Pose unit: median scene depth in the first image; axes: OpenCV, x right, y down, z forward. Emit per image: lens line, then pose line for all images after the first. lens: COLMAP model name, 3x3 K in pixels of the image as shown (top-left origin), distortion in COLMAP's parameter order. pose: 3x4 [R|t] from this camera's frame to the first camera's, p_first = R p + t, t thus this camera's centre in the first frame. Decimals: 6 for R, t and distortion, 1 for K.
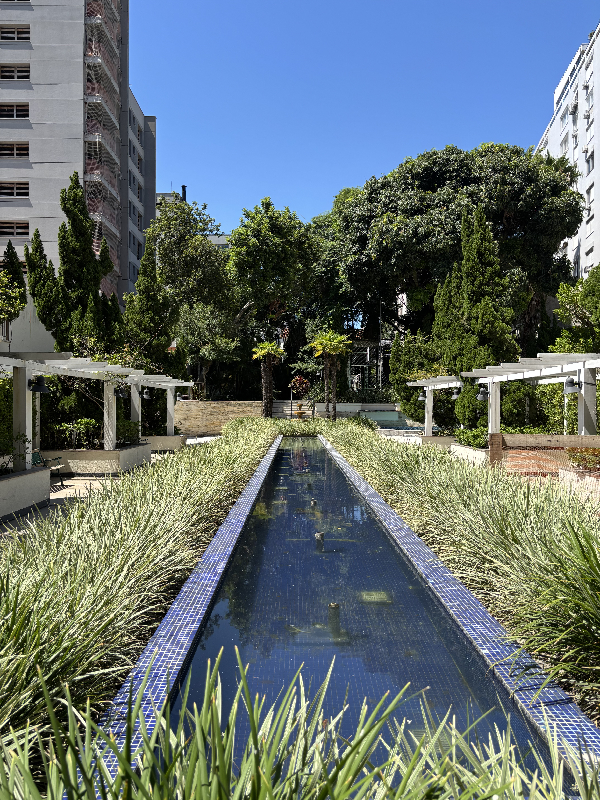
lens RADIAL K [[598.2, 0, 300.0], [0, 598.2, 400.0], [0, 0, 1]] dist [0.001219, -0.000741]
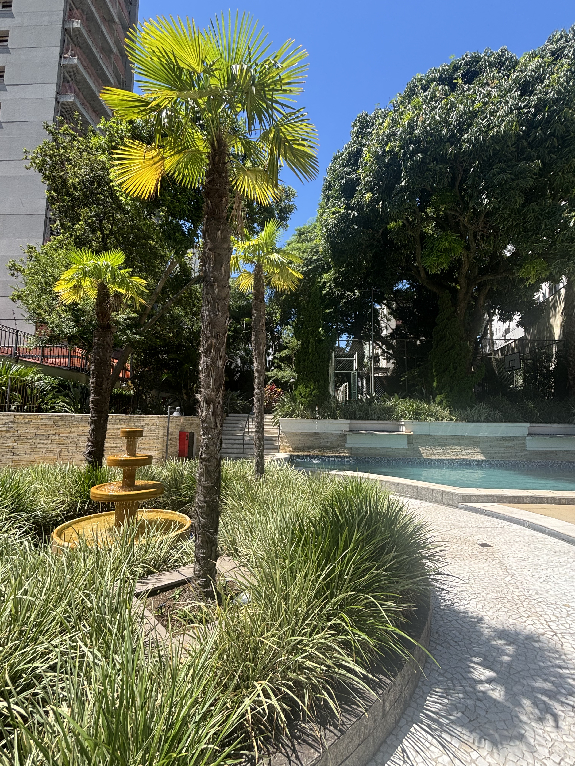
lens RADIAL K [[352.6, 0, 287.5], [0, 352.6, 383.0], [0, 0, 1]] dist [0.000227, -0.000045]
pose [[0.998451, 0.008321, -0.055017, 0.058027], [-0.013478, 0.995477, -0.094042, 0.002446], [0.053985, 0.094638, 0.994047, 0.642669]]
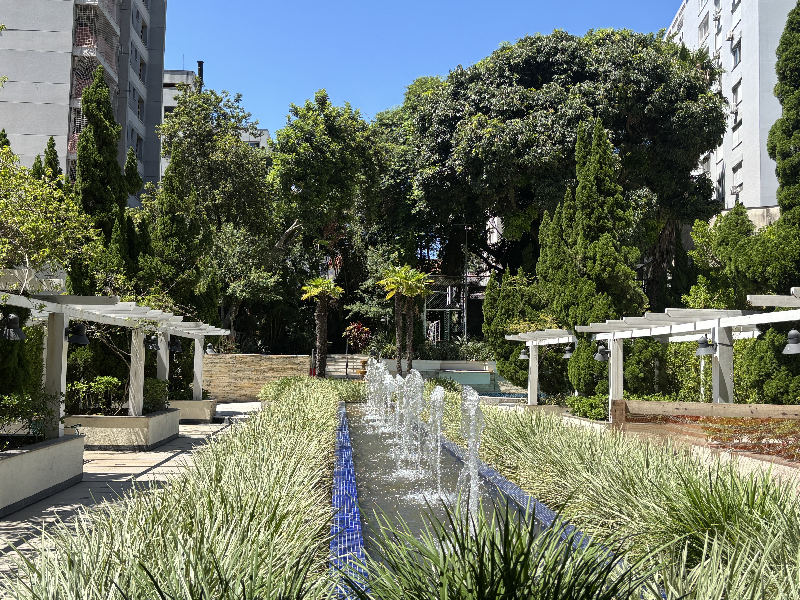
lens RADIAL K [[838.4, 0, 378.4], [0, 838.4, 296.5], [0, 0, 1]] dist [0.093722, -0.281778]
pose [[0.999019, 0.019067, 0.039962, -0.022204], [-0.016329, 0.997568, -0.067758, -0.002091], [-0.041157, 0.067039, 0.996901, -0.066843]]
